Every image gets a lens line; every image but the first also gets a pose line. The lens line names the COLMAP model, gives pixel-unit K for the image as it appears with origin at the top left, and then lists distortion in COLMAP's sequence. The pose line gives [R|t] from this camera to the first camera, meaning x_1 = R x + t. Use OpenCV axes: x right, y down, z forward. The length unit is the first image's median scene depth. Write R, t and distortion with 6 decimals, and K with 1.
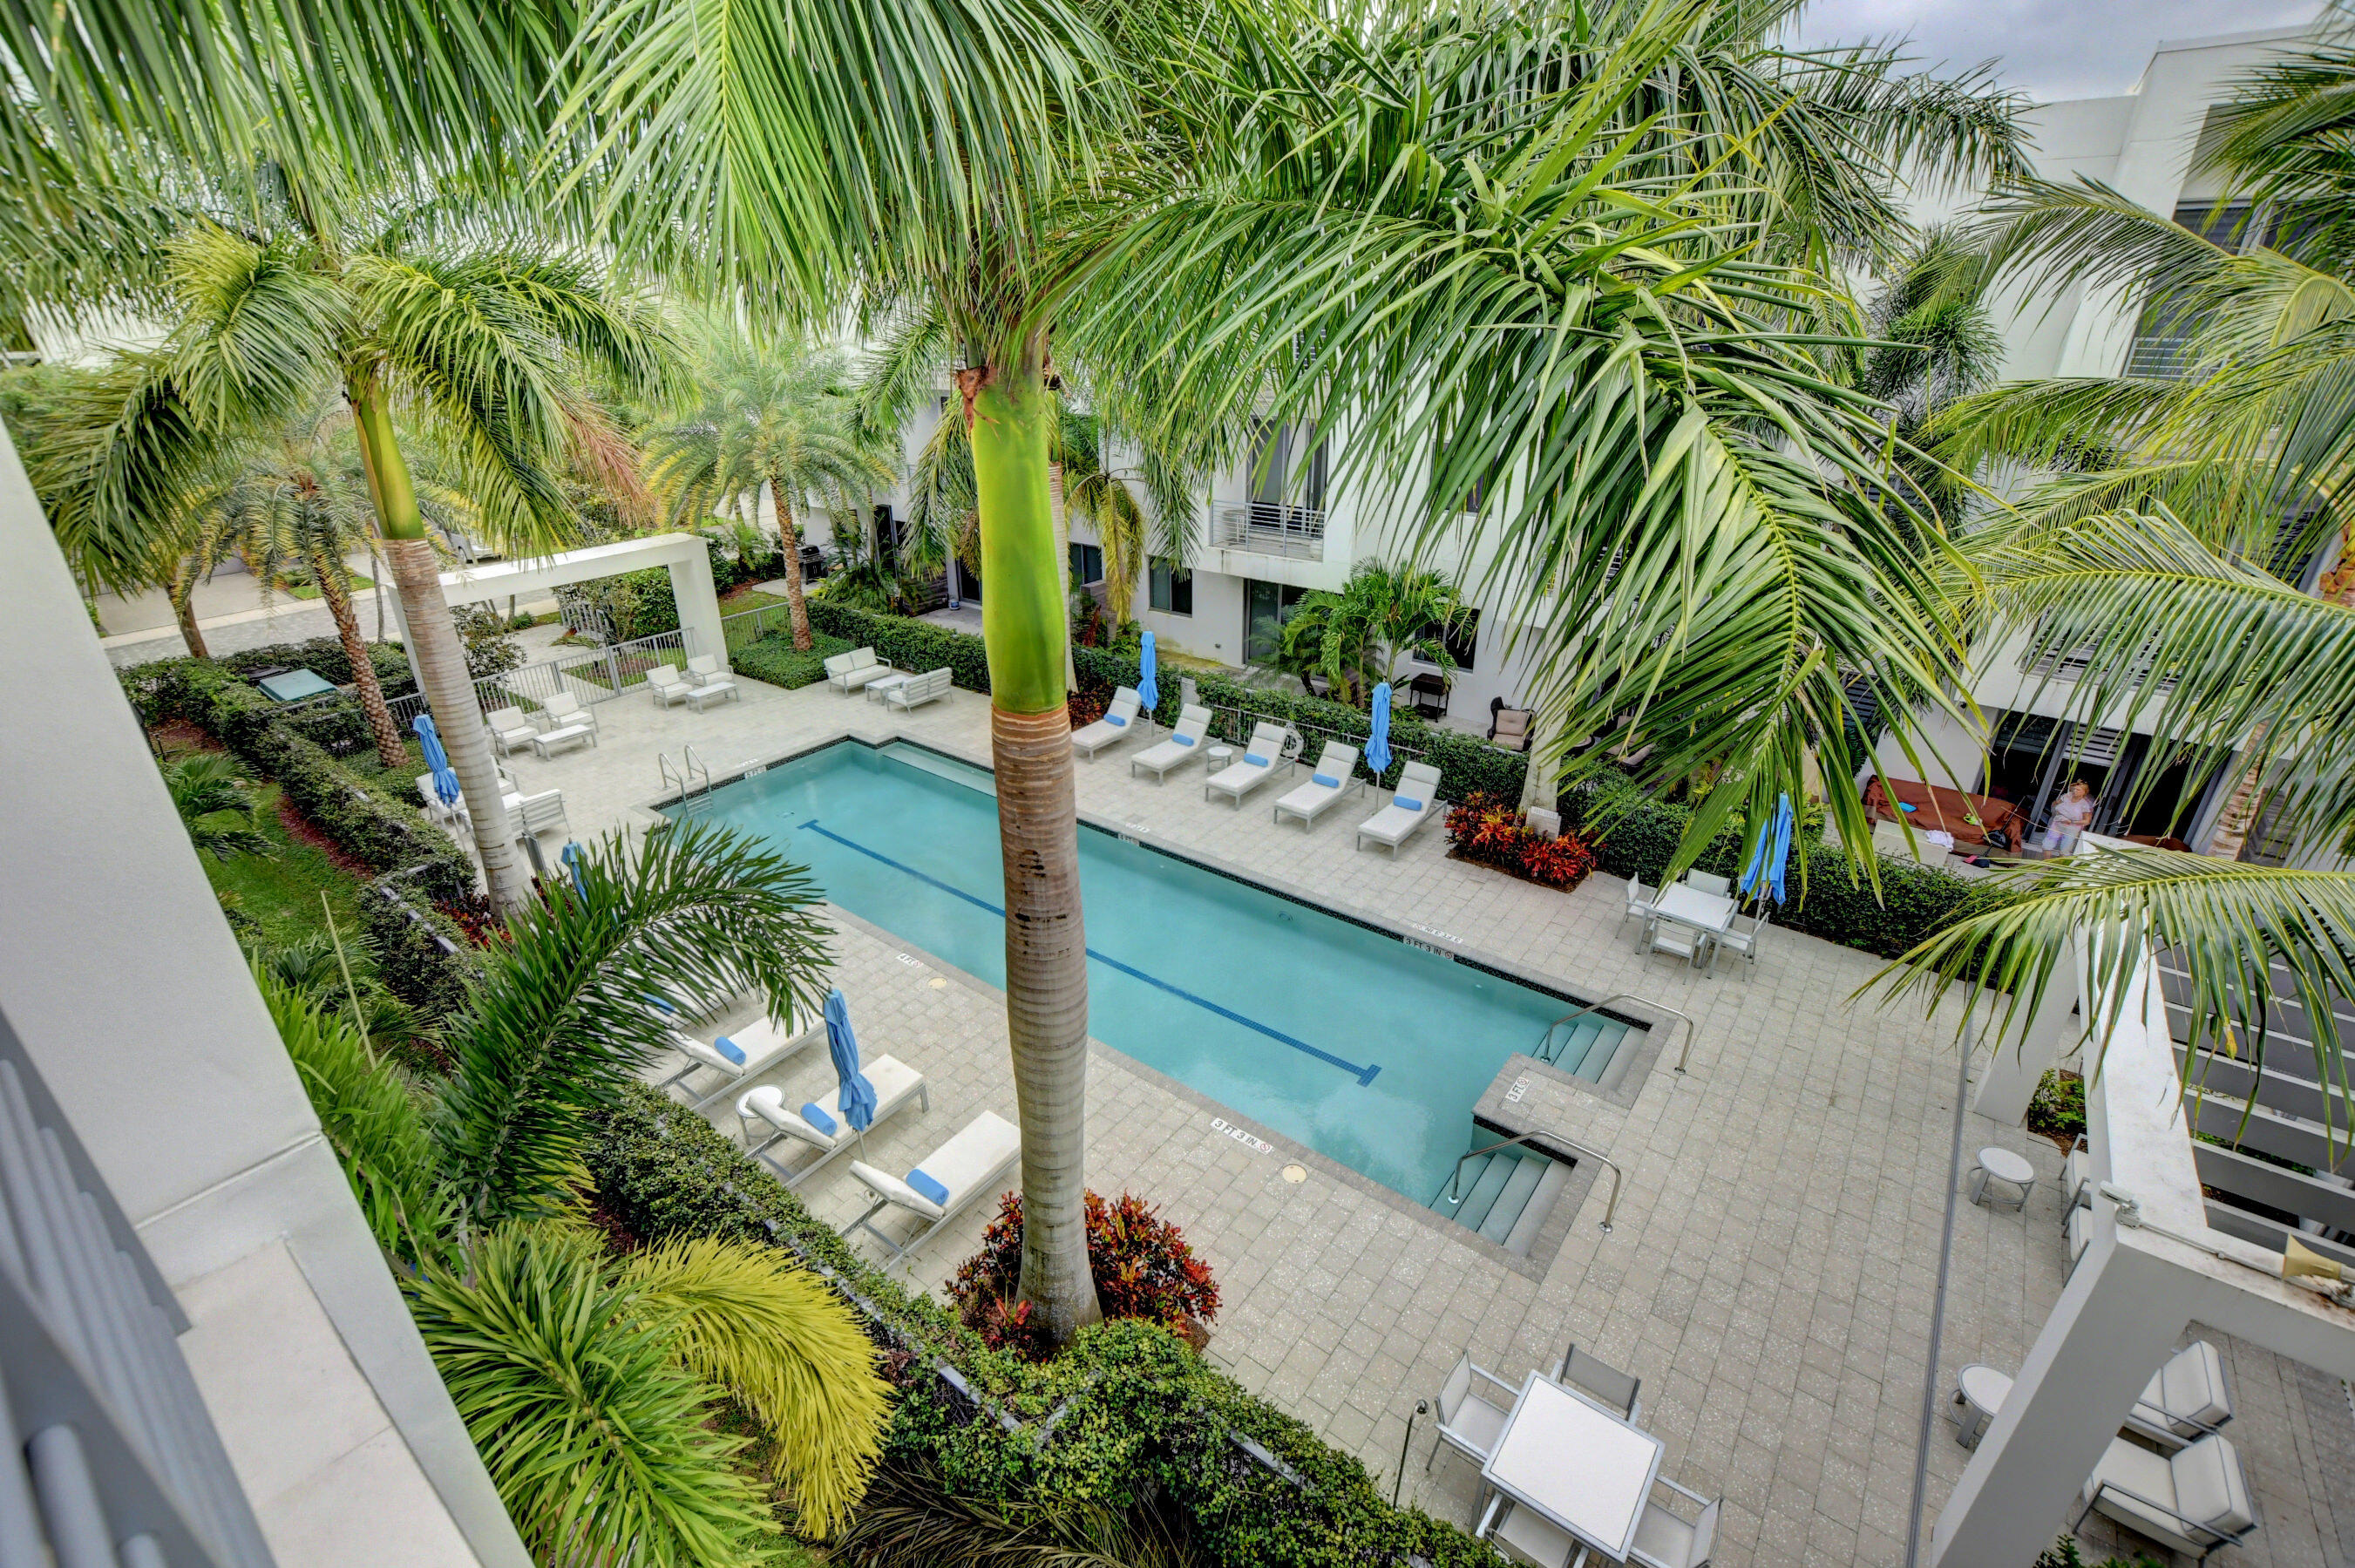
lens RADIAL K [[1041.4, 0, 1168.9], [0, 1041.4, 788.2], [0, 0, 1]] dist [-0.030590, 0.003734]
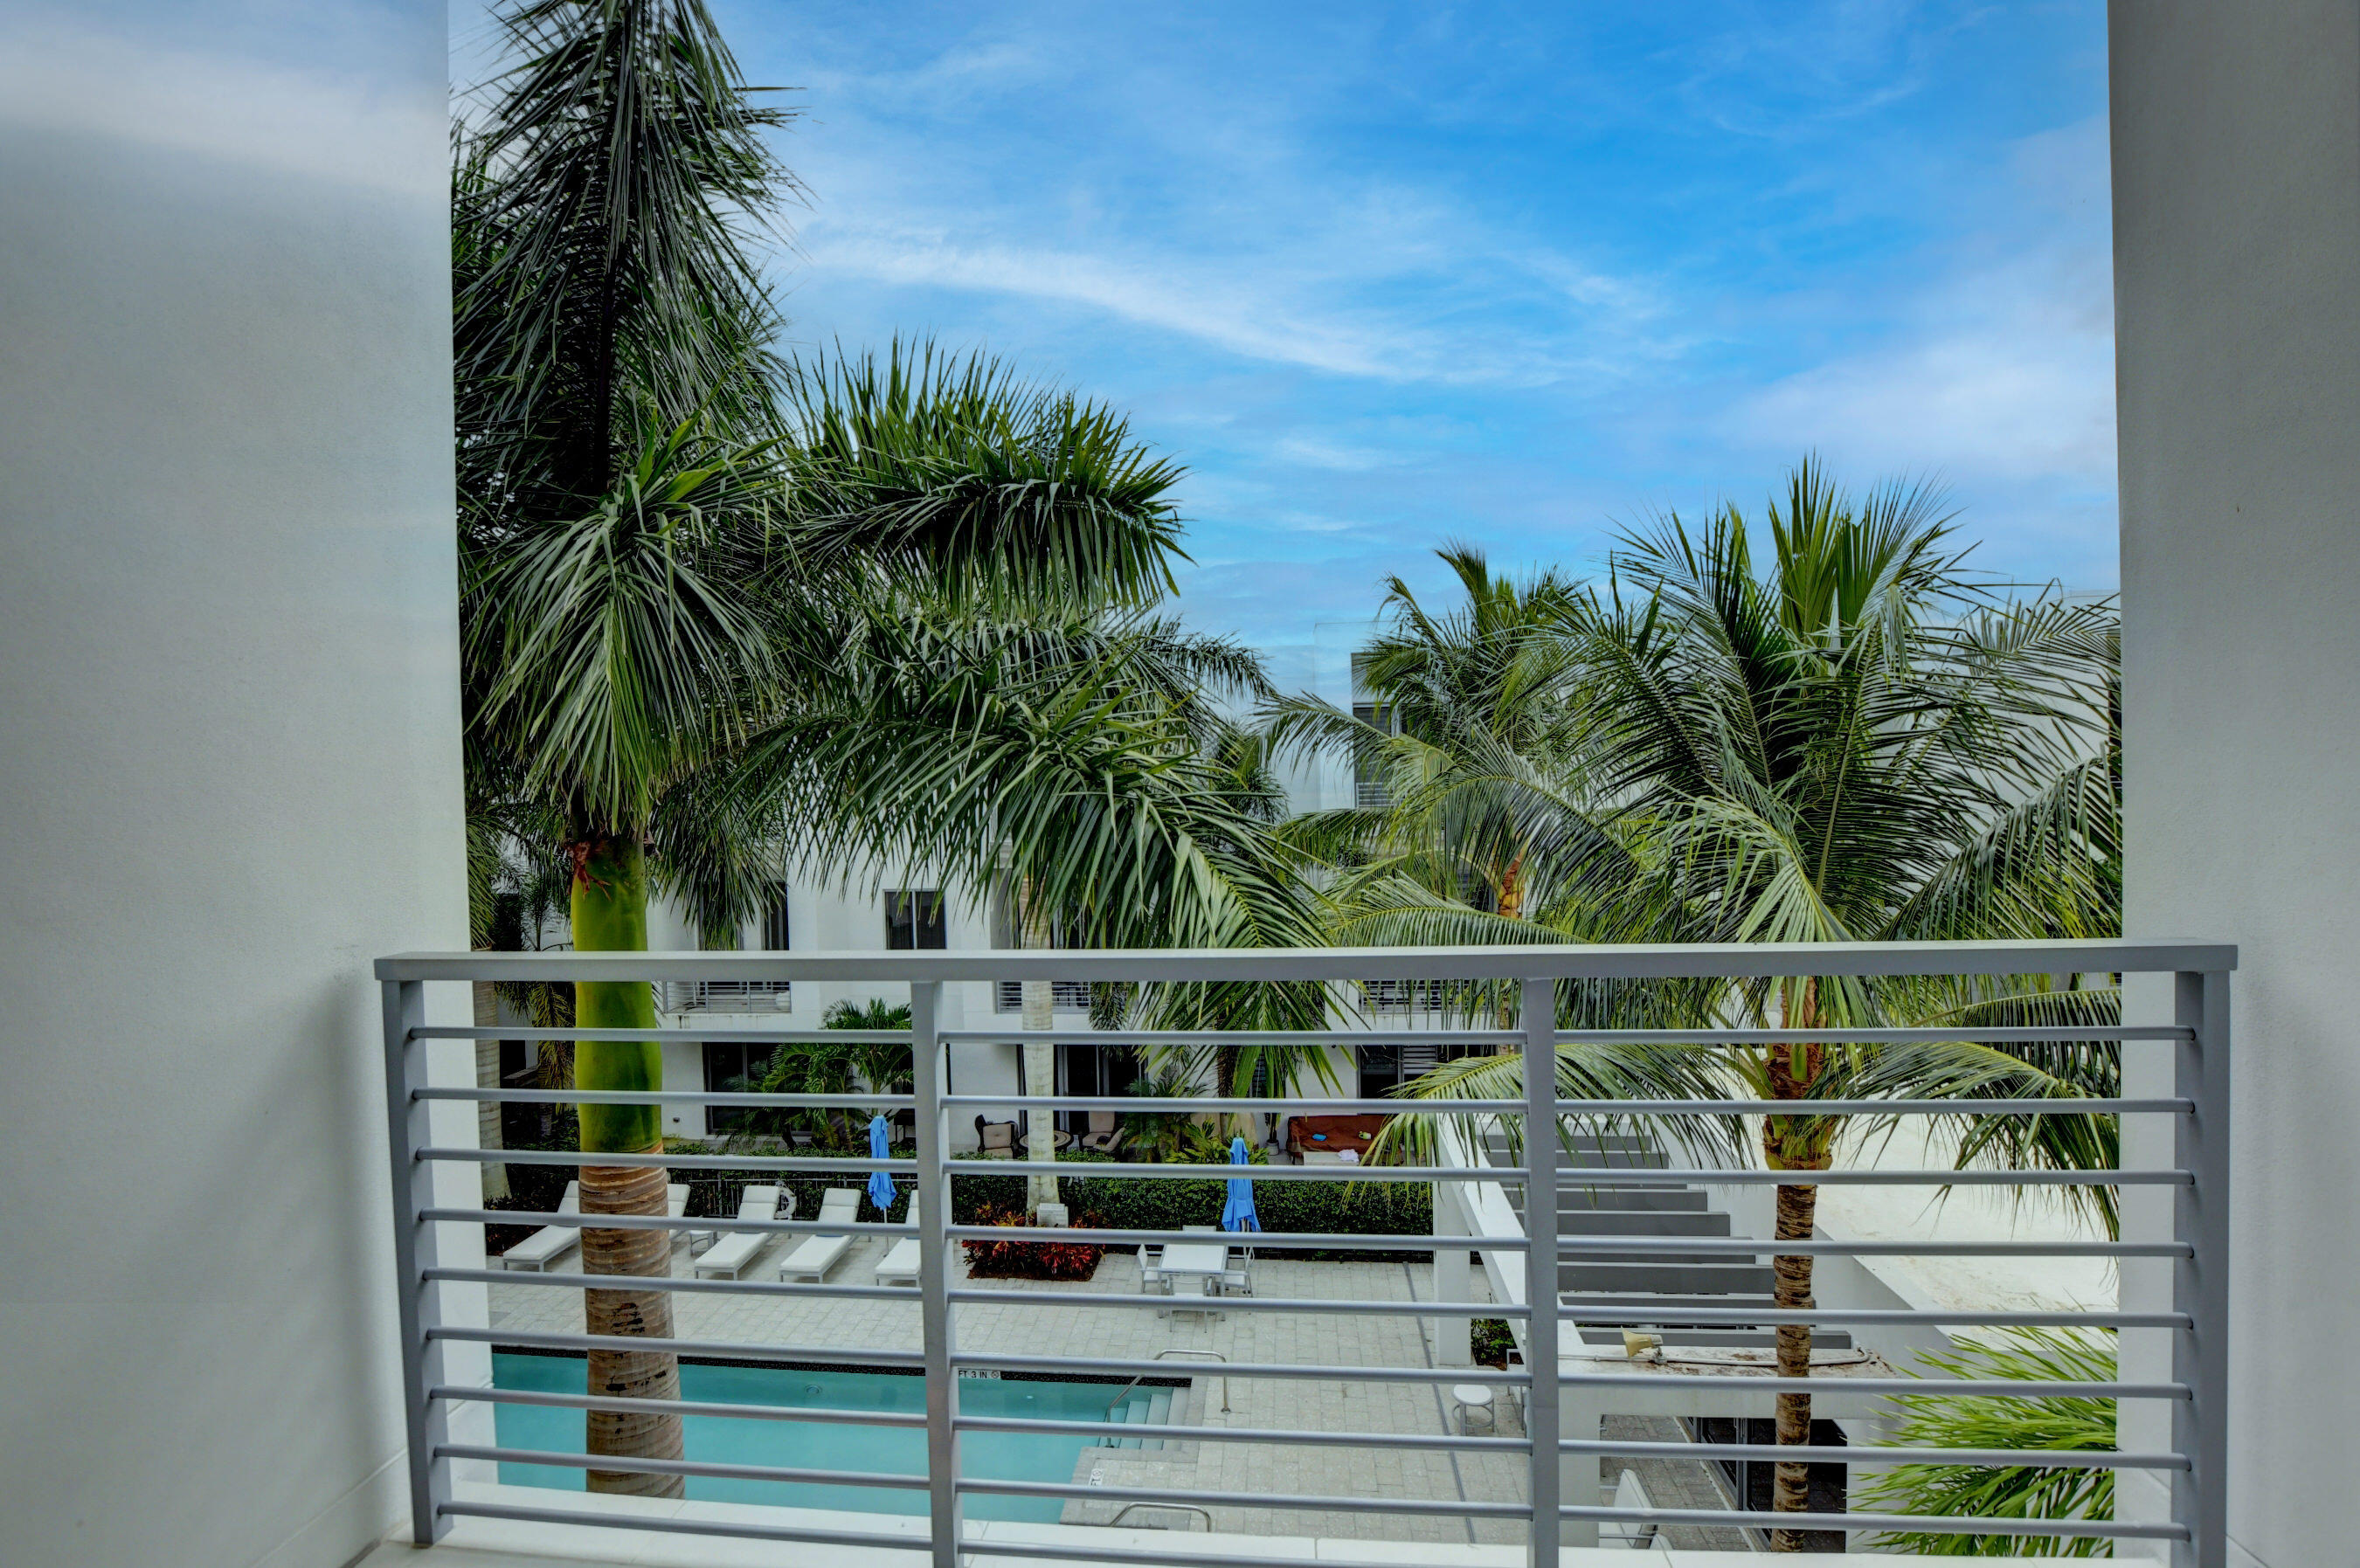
lens RADIAL K [[1043.5, 0, 1166.1], [0, 1043.5, 793.6], [0, 0, 1]] dist [-0.030590, 0.003734]
pose [[0.856425, -0.026642, 0.515584, -0.097762], [0.235625, 0.908761, -0.344433, 0.040376], [-0.459366, 0.416465, 0.784563, -0.093815]]
